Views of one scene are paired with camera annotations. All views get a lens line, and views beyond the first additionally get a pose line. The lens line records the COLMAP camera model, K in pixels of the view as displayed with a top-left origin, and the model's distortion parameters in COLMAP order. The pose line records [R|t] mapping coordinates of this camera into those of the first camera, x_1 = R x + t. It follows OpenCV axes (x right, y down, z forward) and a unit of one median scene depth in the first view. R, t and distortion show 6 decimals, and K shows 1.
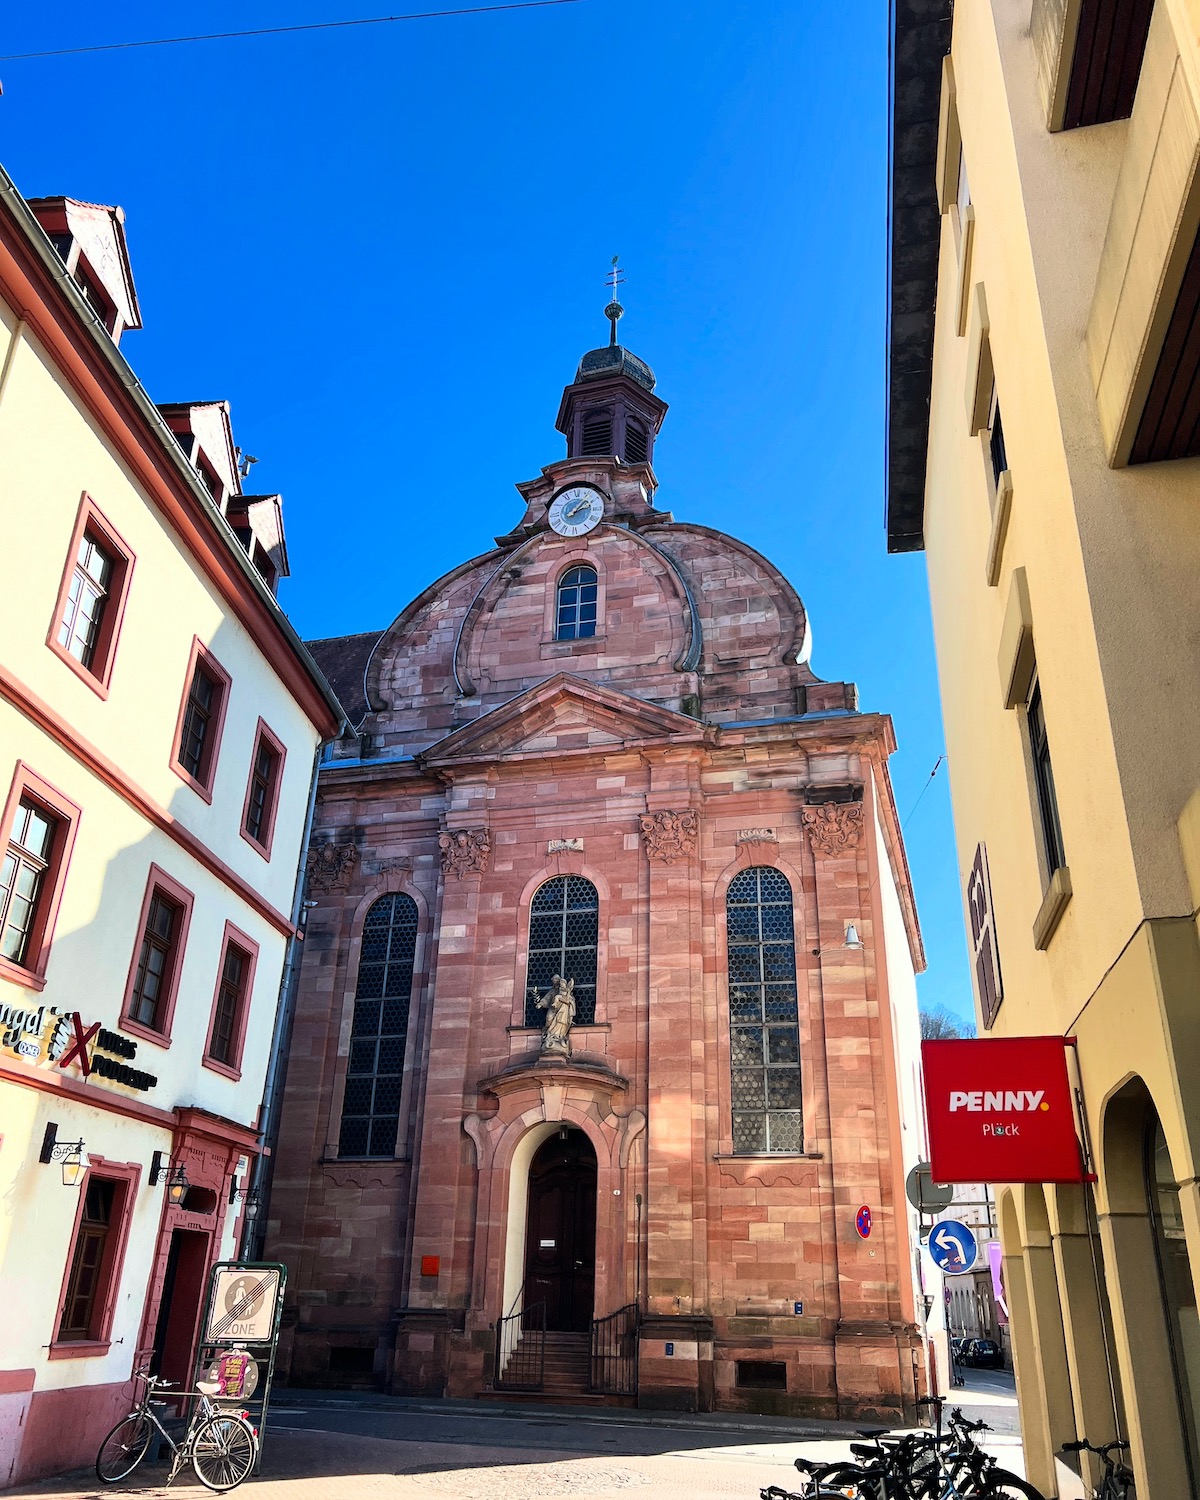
lens RADIAL K [[1266.9, 0, 606.5], [0, 1266.9, 698.4], [0, 0, 1]] dist [0.166577, -0.400045]
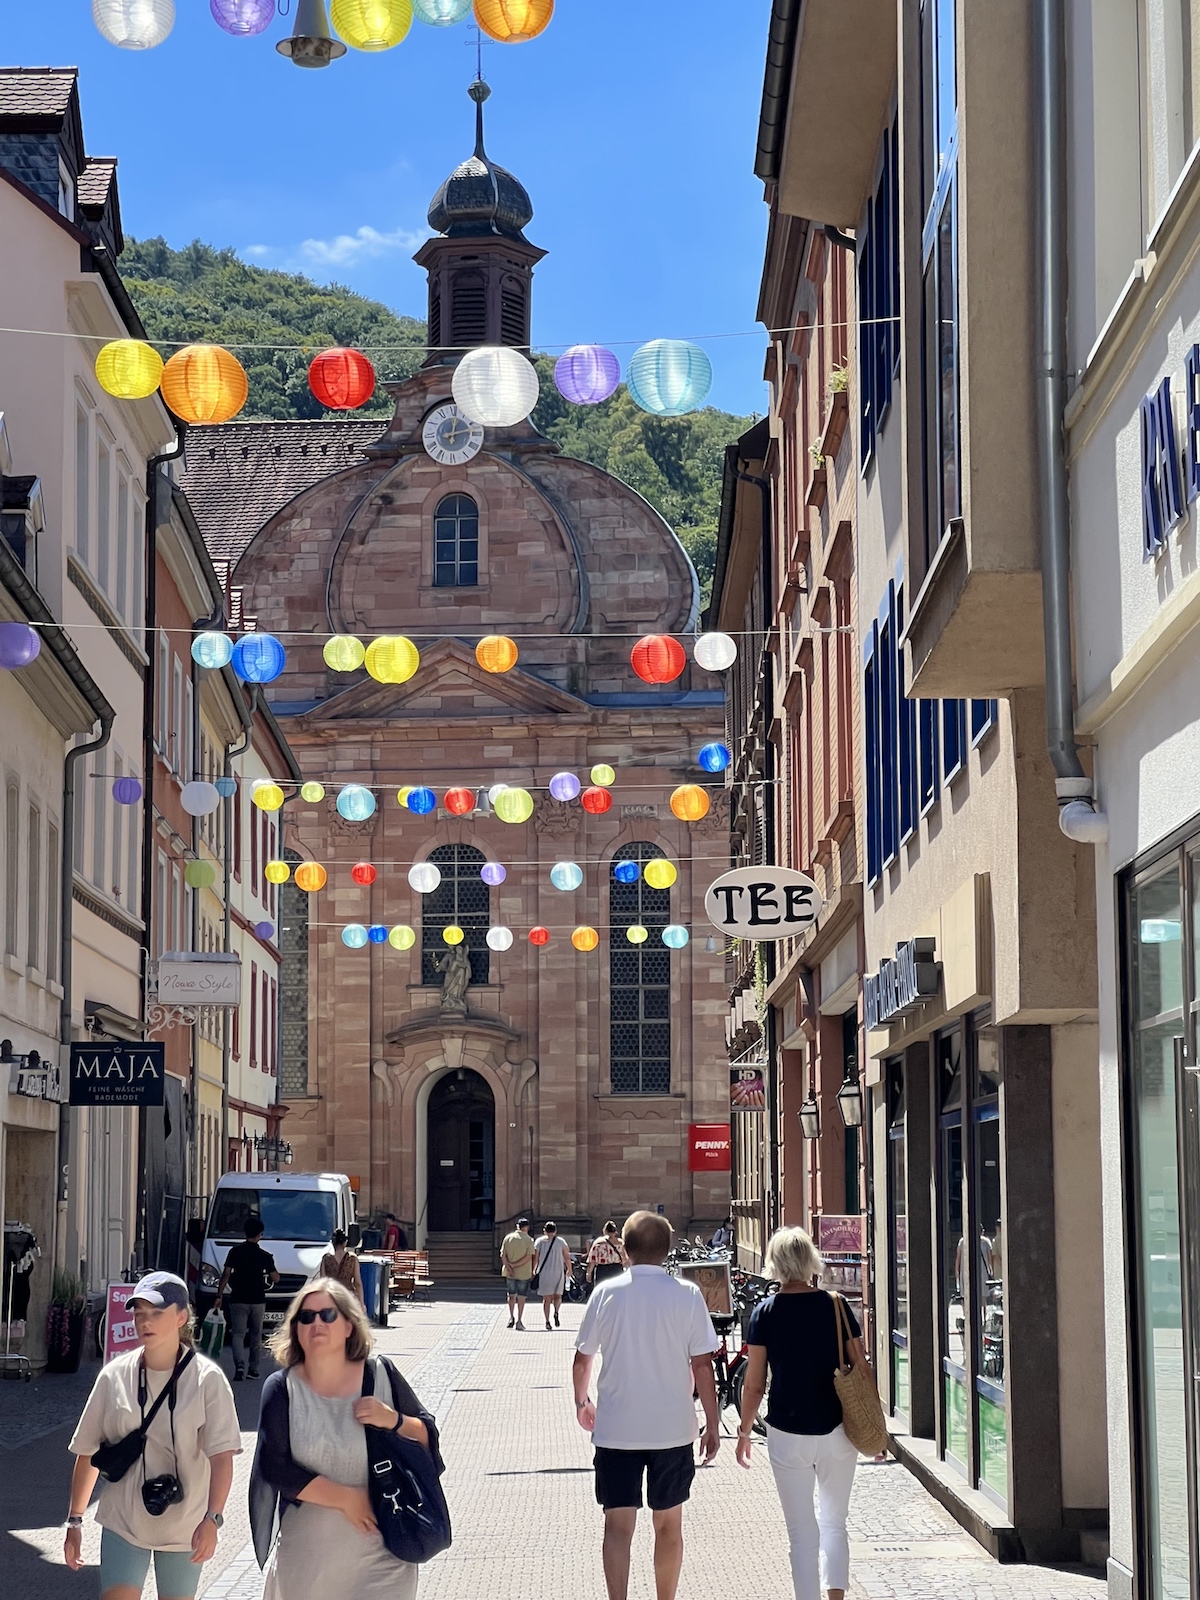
lens RADIAL K [[3599.7, 0, 600.0], [0, 3599.7, 800.0], [0, 0, 1]] dist [-0.309481, -0.019709]
pose [[0.995116, -0.013666, 0.097757, -0.205164], [-0.018675, 0.946419, 0.322400, -0.858094], [-0.096925, -0.322651, 0.941542, -1.796122]]
